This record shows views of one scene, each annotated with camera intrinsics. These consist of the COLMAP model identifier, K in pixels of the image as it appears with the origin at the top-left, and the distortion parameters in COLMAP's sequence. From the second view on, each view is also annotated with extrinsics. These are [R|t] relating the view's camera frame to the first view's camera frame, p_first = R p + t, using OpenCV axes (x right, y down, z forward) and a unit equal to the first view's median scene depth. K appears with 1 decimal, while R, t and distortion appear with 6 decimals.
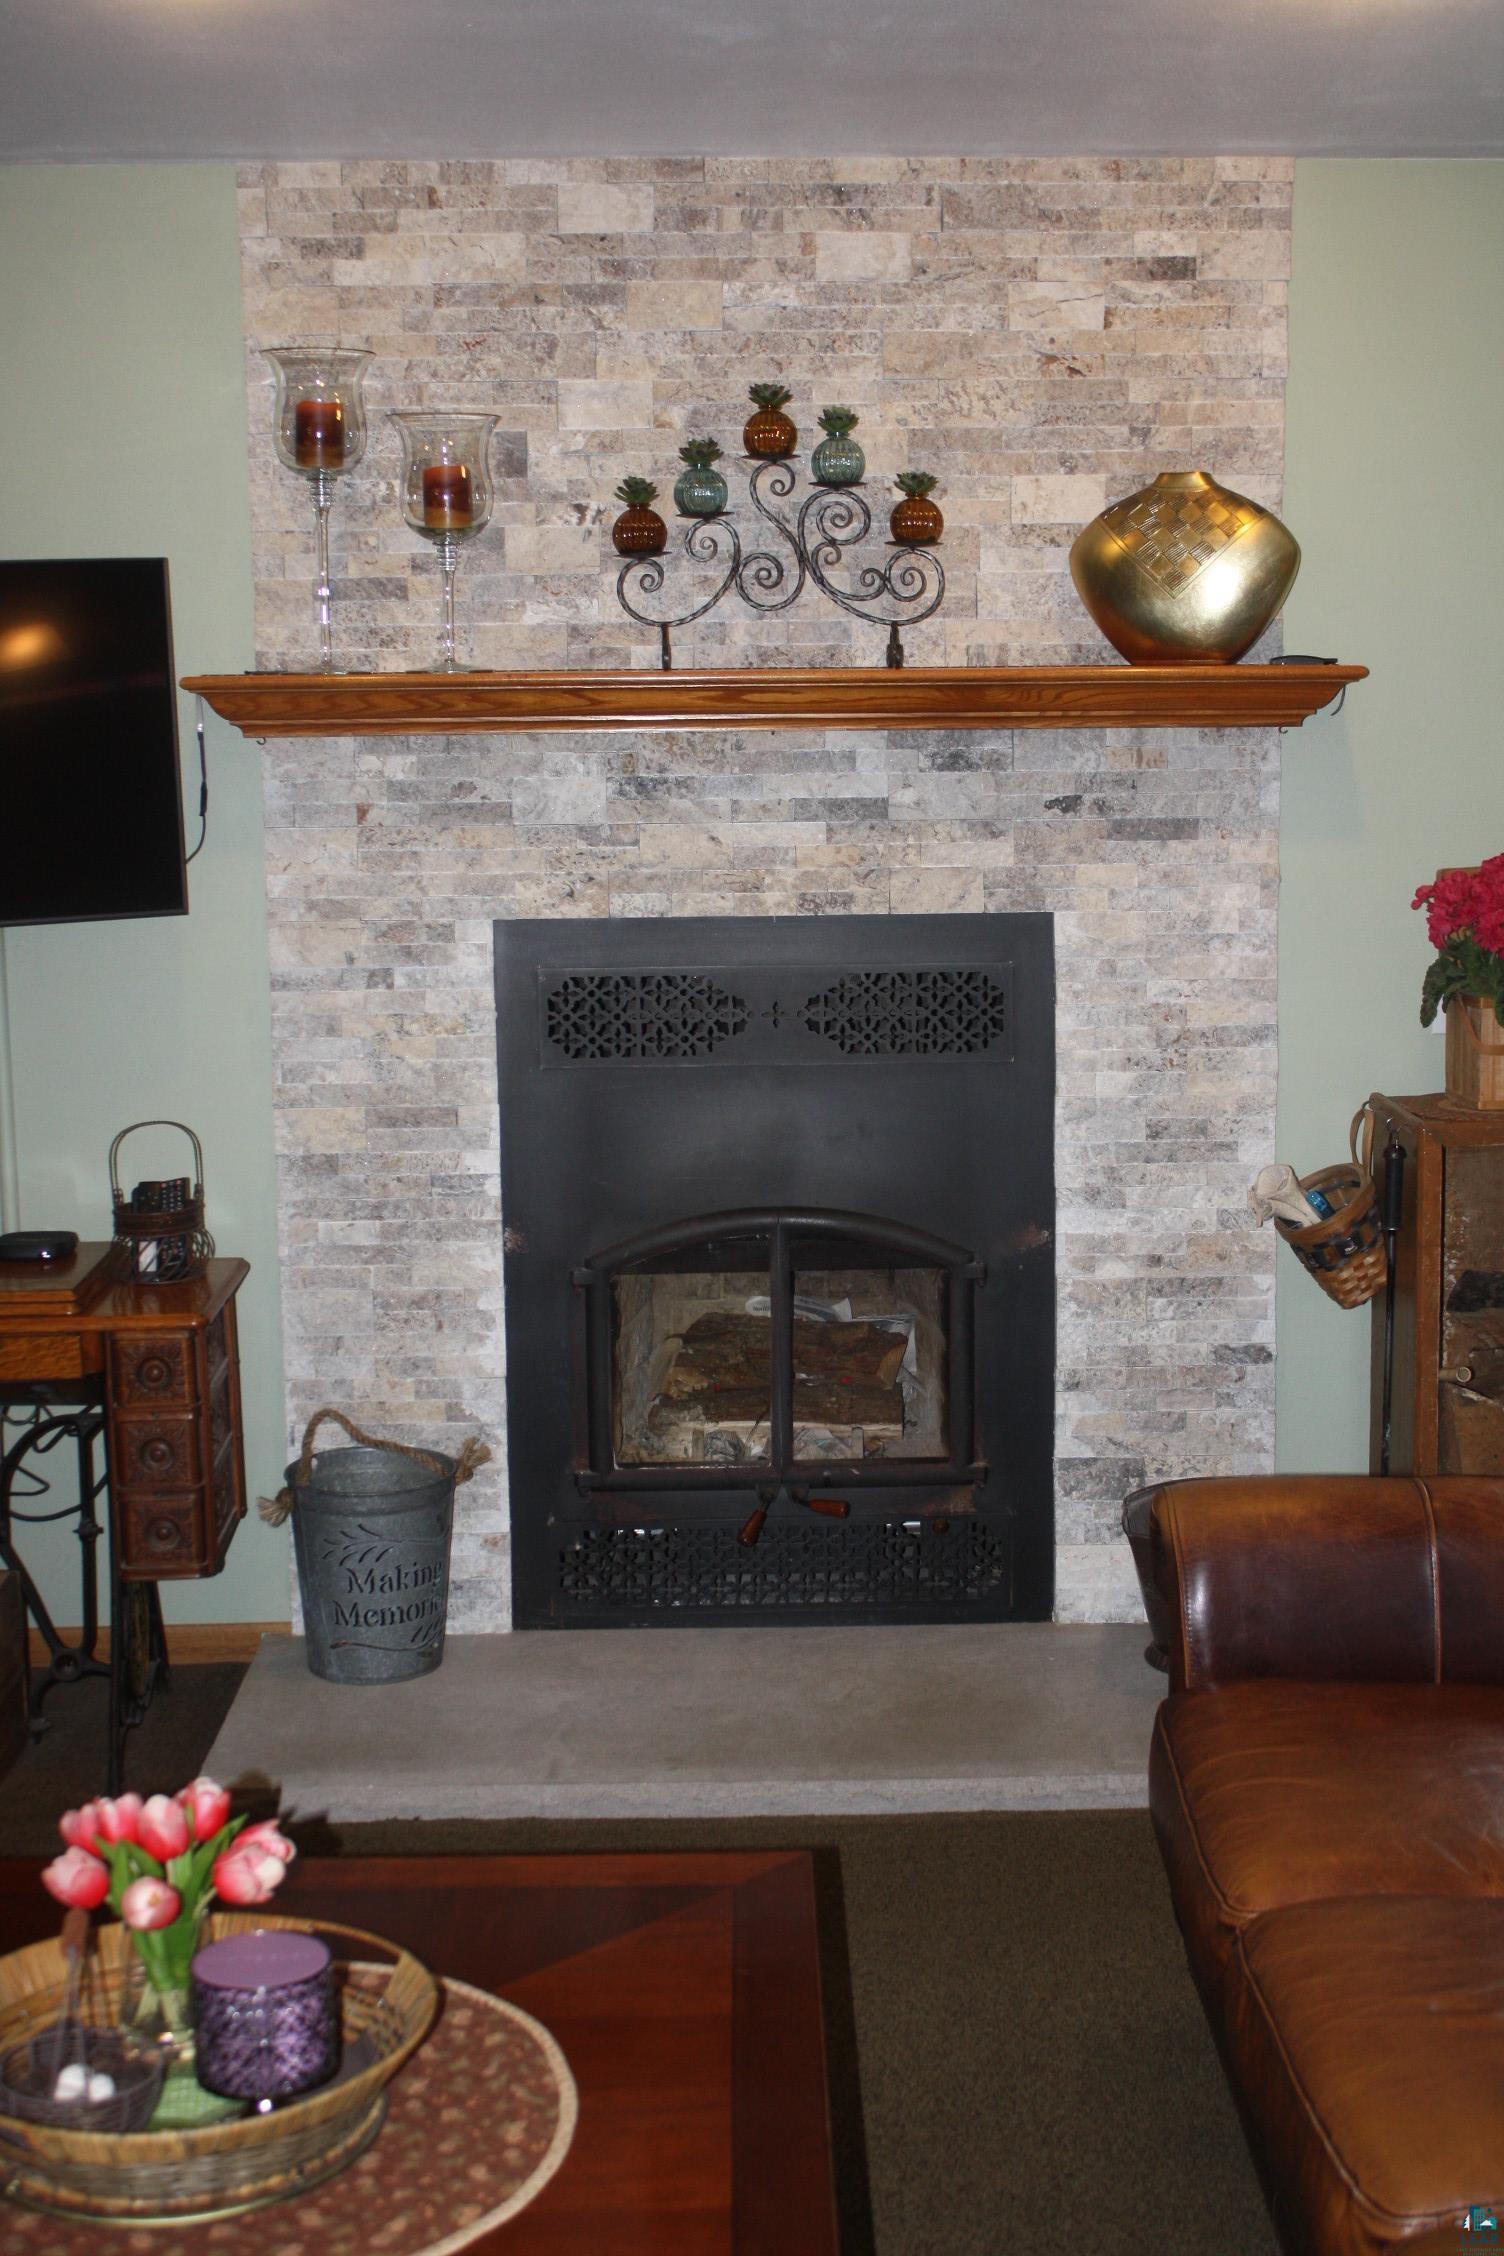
lens RADIAL K [[2849.7, 0, 764.4], [0, 2849.7, 1115.2], [0, 0, 1]] dist [-0.061261, 0.000000]
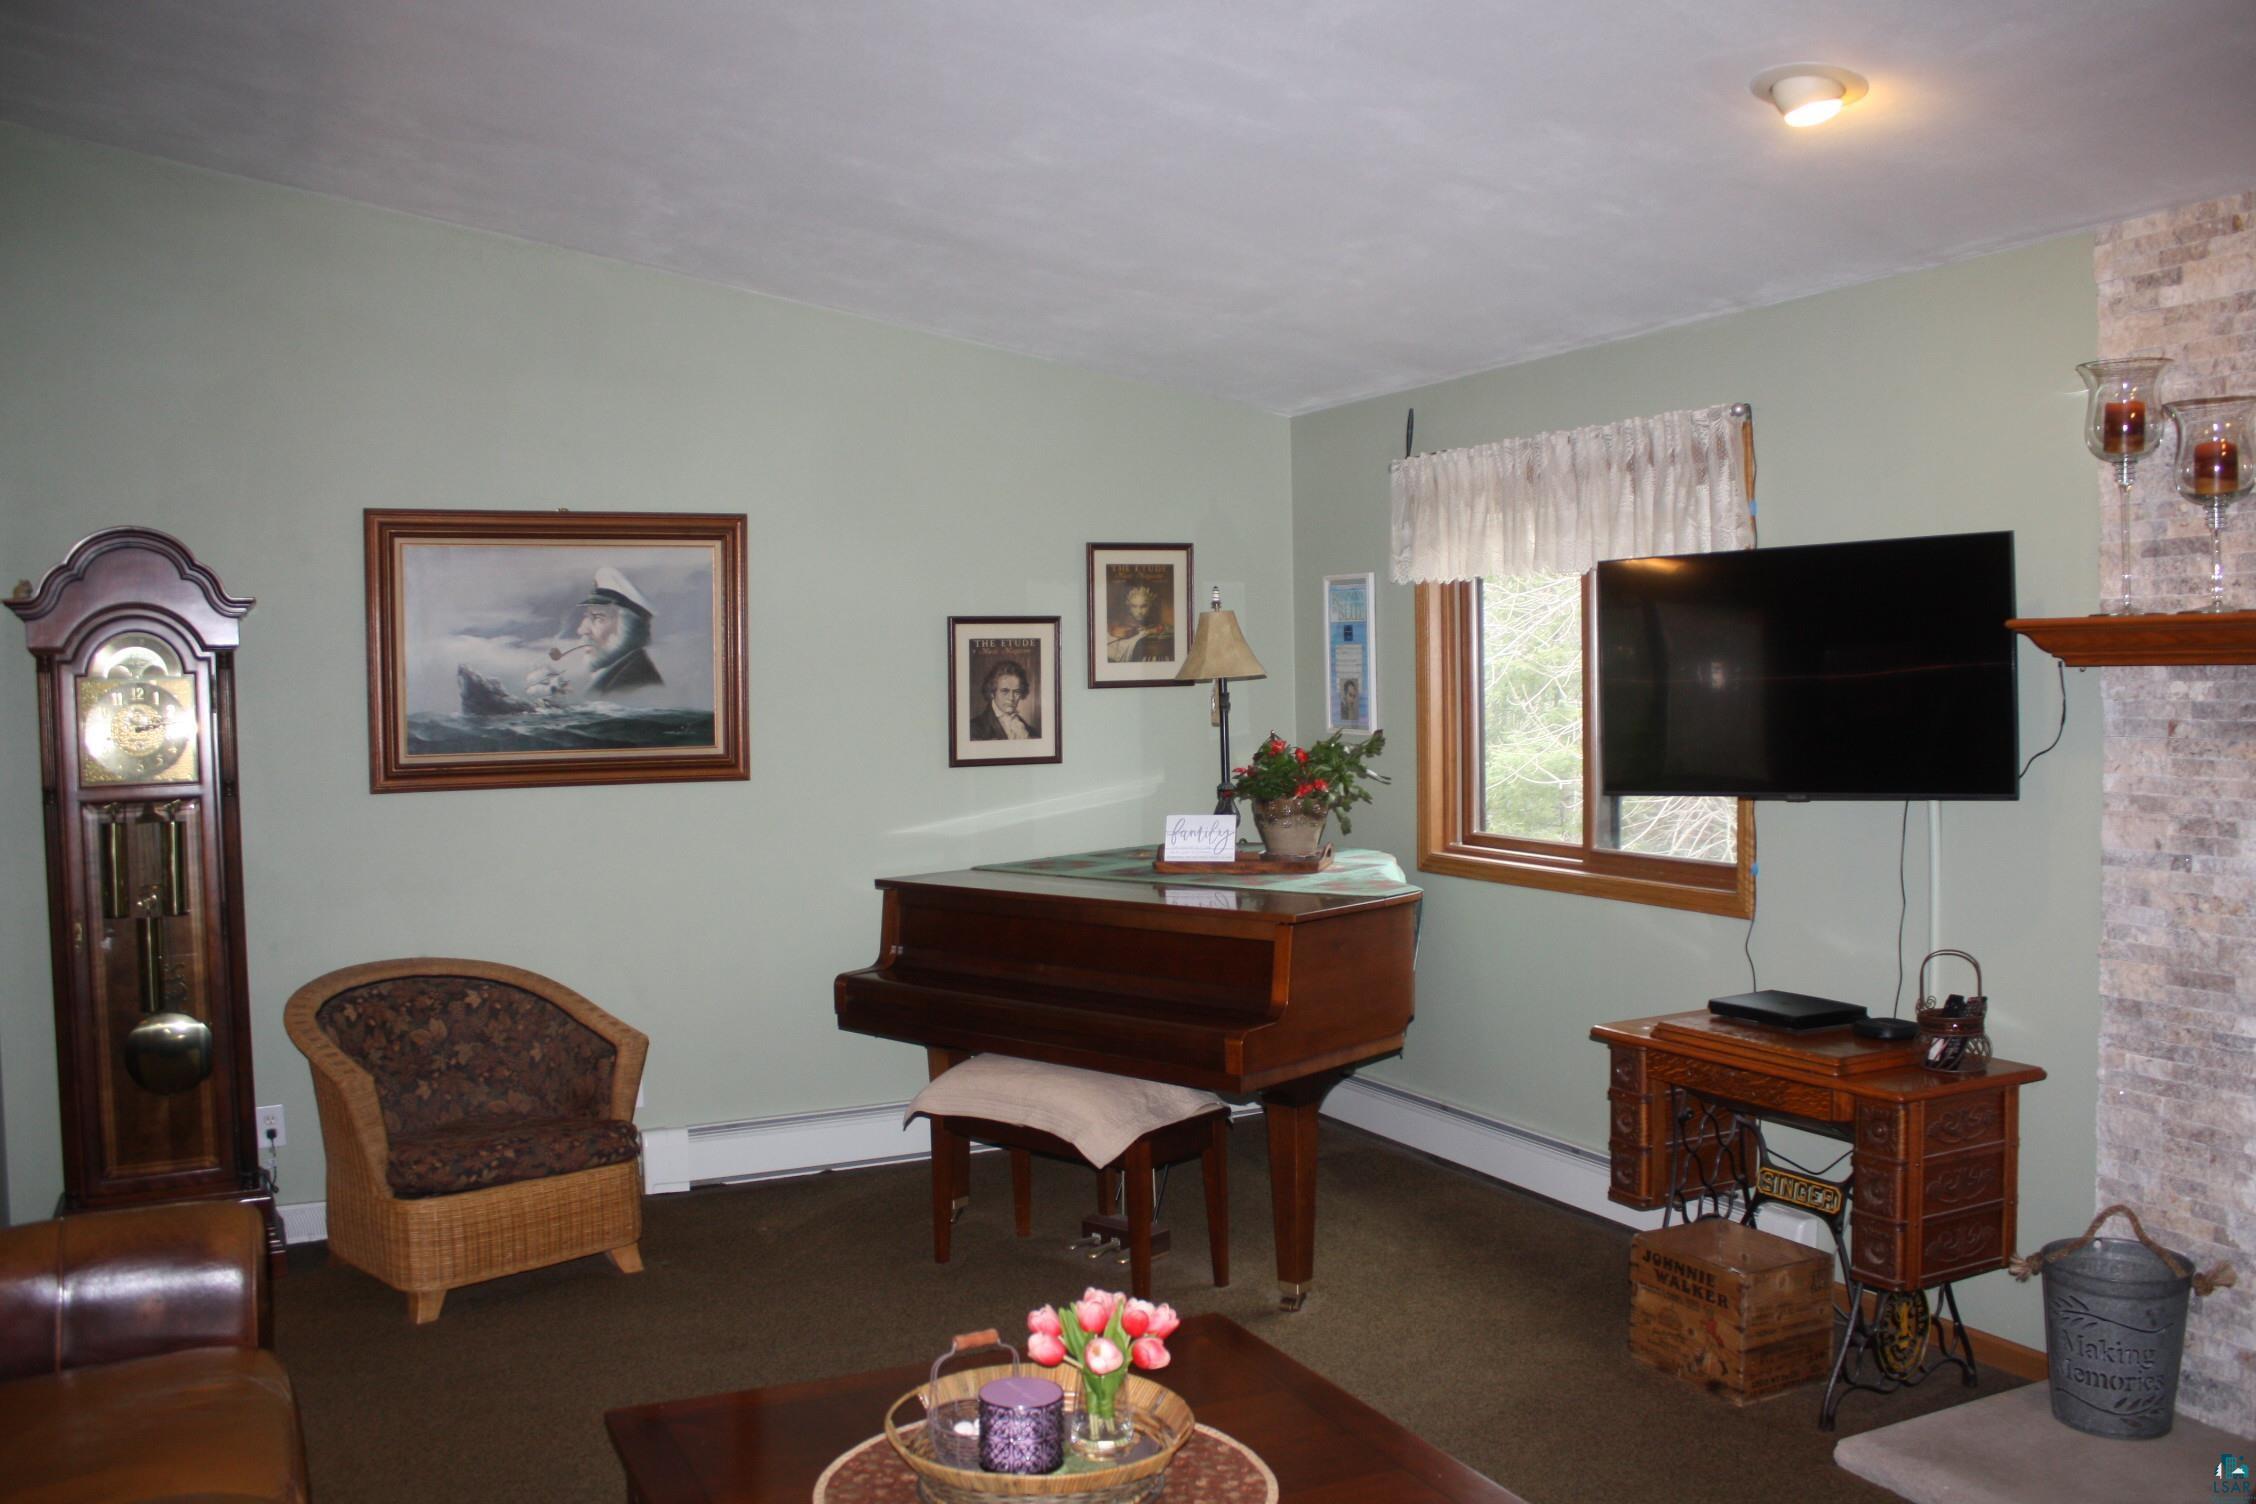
lens RADIAL K [[1894.1, 0, 1148.6], [0, 1894.1, 758.6], [0, 0, 1]] dist [-0.167266, 0.146554]
pose [[0.421523, 0.044577, -0.905721, 0.390304], [-0.120357, 0.992705, -0.007157, -0.034380], [0.898795, 0.112027, 0.423813, 0.272660]]
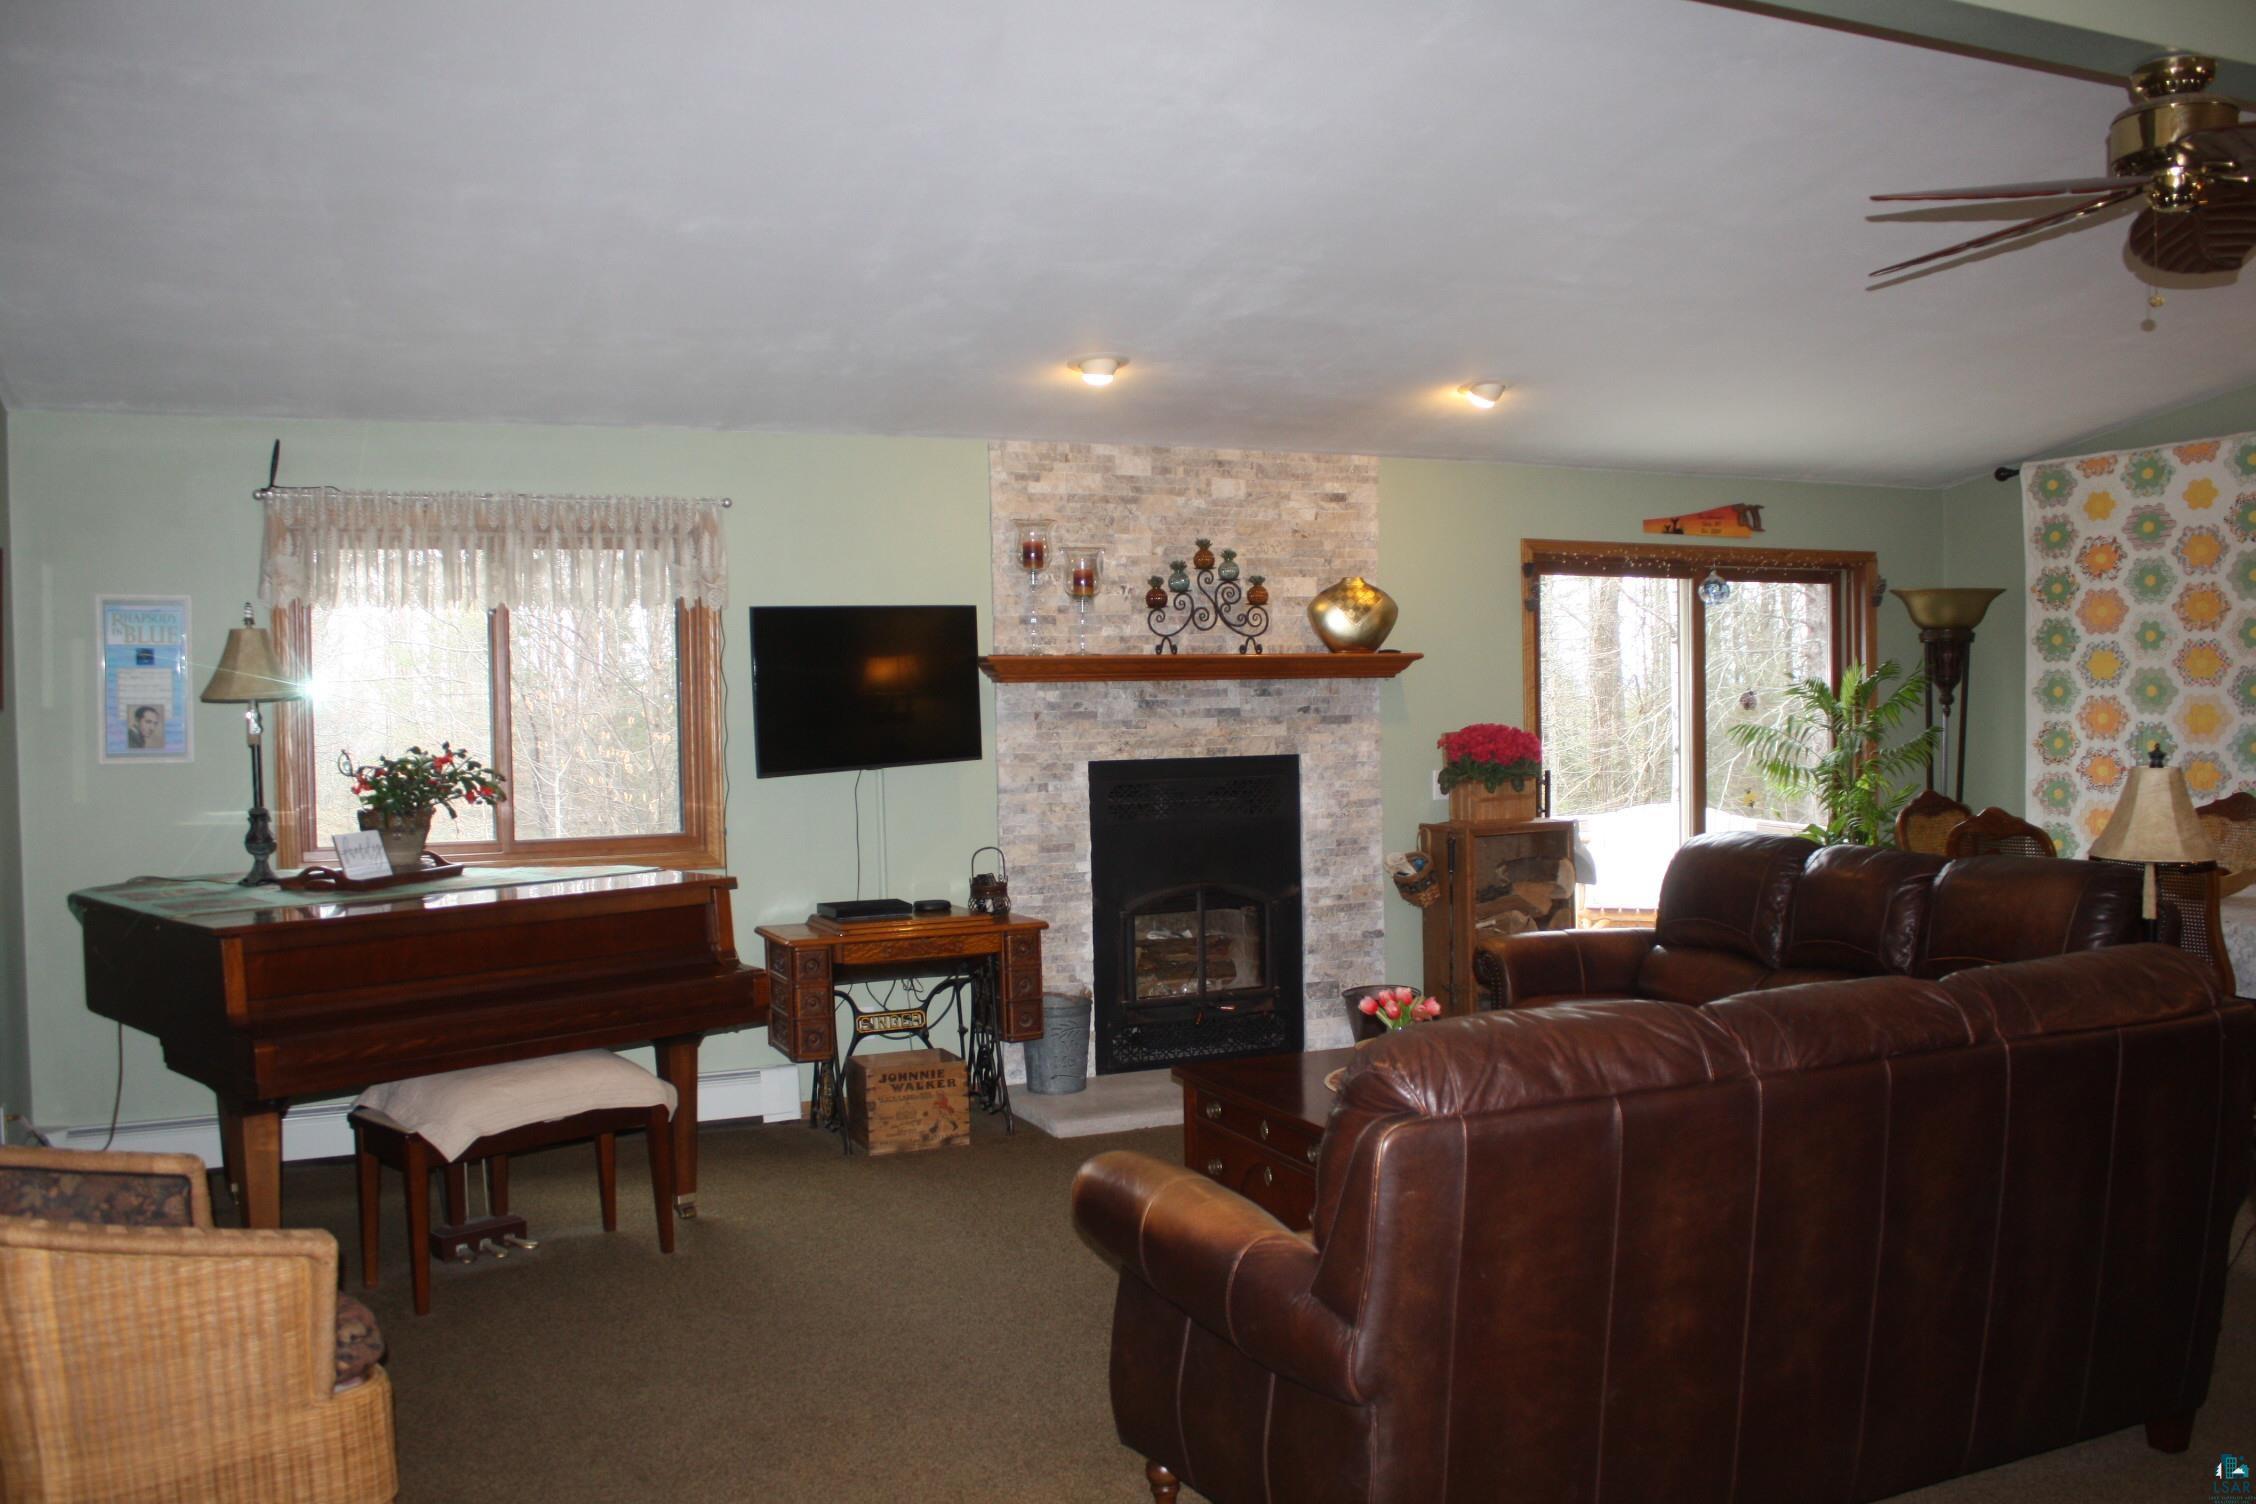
lens RADIAL K [[1894.1, 0, 1143.5], [0, 1894.1, 761.8], [0, 0, 1]] dist [-0.167266, 0.146554]
pose [[0.922793, -0.019560, 0.384800, -0.660899], [0.063513, 0.992770, -0.101848, 0.093841], [-0.380026, 0.118425, 0.917364, -0.443810]]
